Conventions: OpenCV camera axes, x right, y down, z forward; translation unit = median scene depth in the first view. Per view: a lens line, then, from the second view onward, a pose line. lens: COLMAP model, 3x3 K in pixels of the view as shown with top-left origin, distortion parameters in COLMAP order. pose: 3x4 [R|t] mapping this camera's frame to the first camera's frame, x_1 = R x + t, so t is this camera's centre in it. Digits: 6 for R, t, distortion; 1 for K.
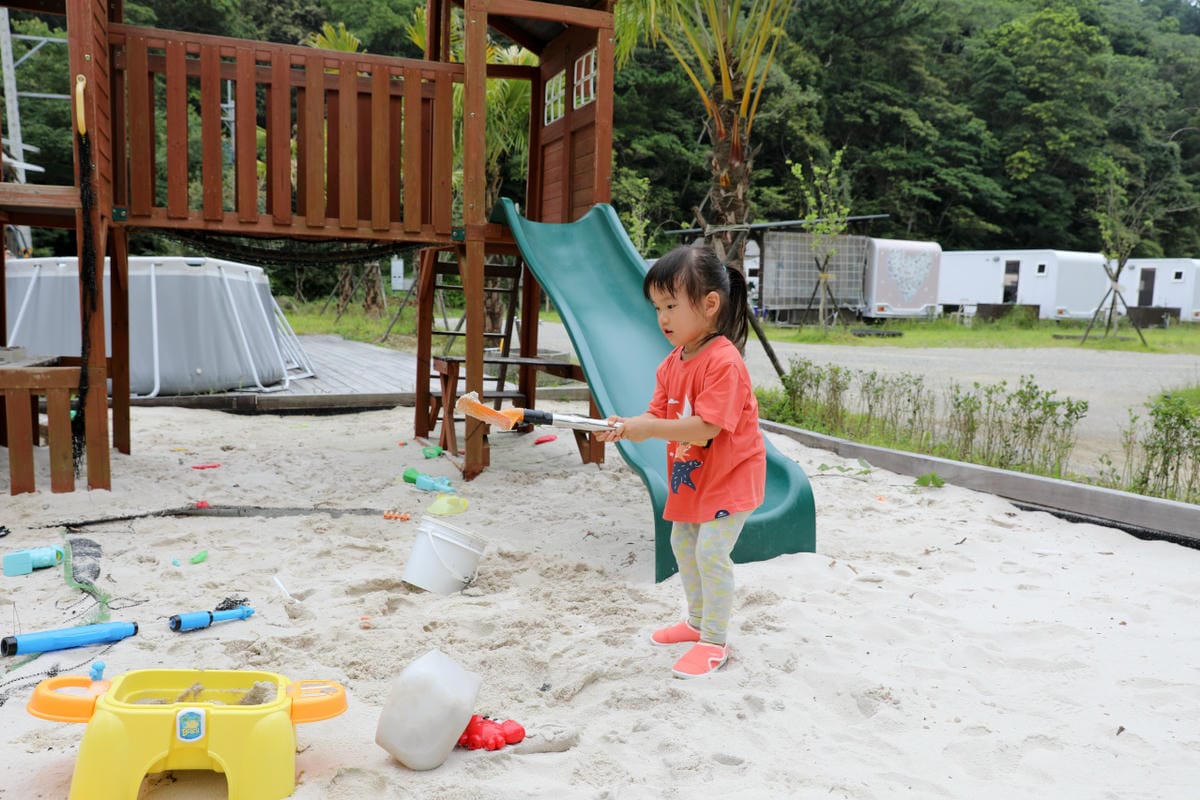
lens RADIAL K [[962.2, 0, 595.4], [0, 962.2, 405.6], [0, 0, 1]] dist [-0.078693, 0.118279]
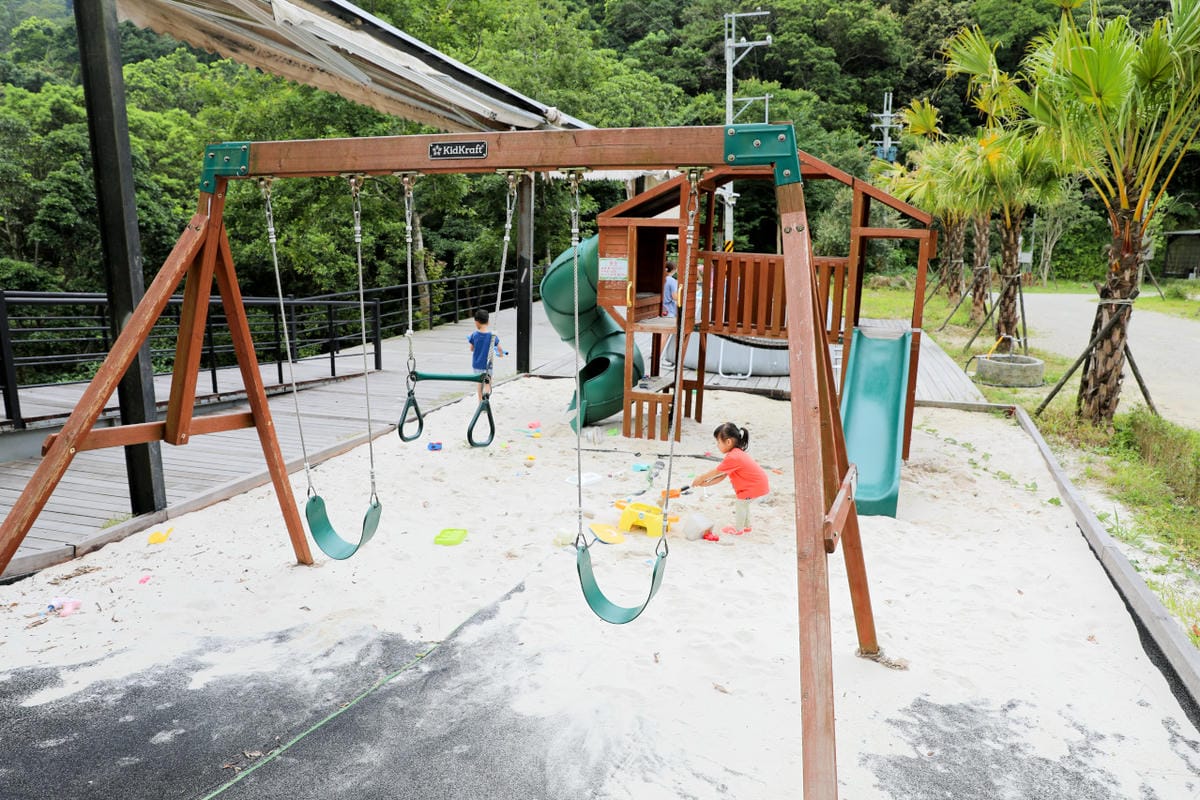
lens RADIAL K [[821.1, 0, 598.9], [0, 821.1, 405.4], [0, 0, 1]] dist [-0.108356, 0.088925]
pose [[0.754846, 0.124761, -0.643927, 0.338460], [-0.071524, 0.991545, 0.108267, -0.107081], [0.651991, -0.035669, 0.757388, -0.374189]]
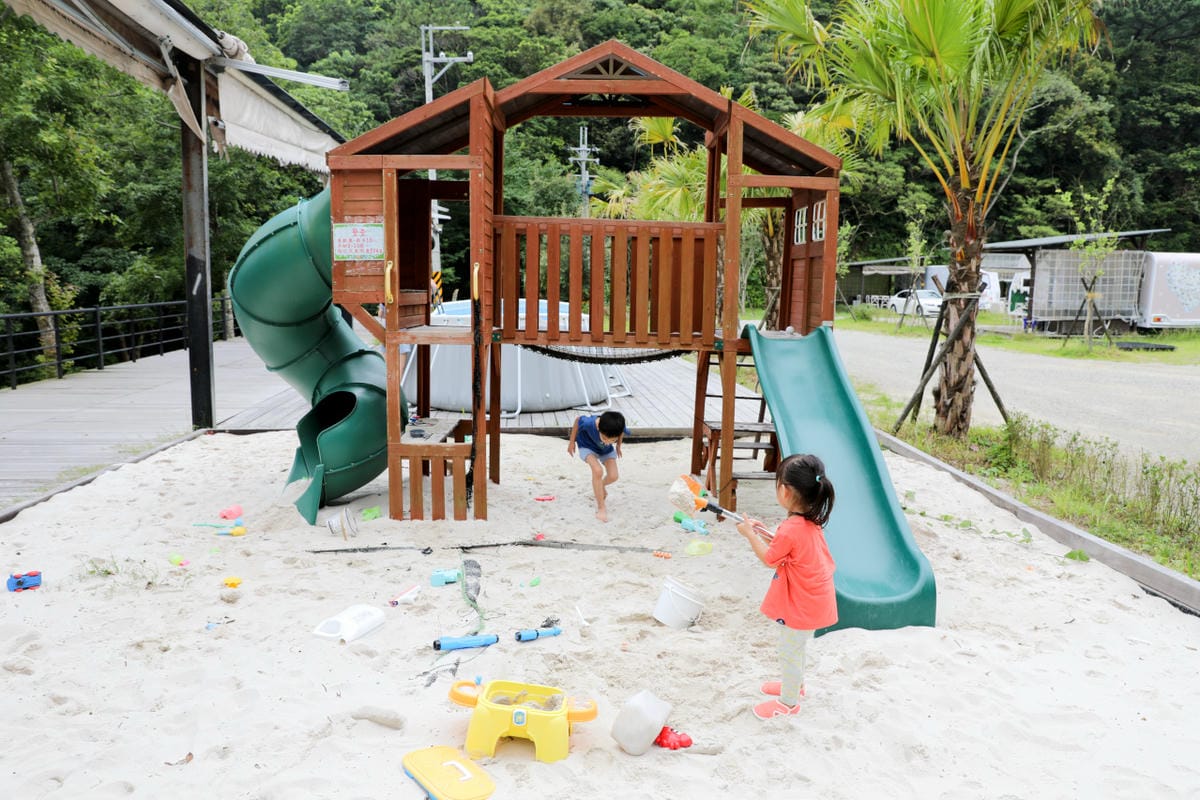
lens RADIAL K [[821.1, 0, 598.9], [0, 821.1, 405.4], [0, 0, 1]] dist [-0.108356, 0.088925]
pose [[0.942546, 0.038994, -0.331792, 0.050437], [-0.028874, 0.998957, 0.035379, -0.071218], [0.332826, -0.023766, 0.942689, -0.099731]]
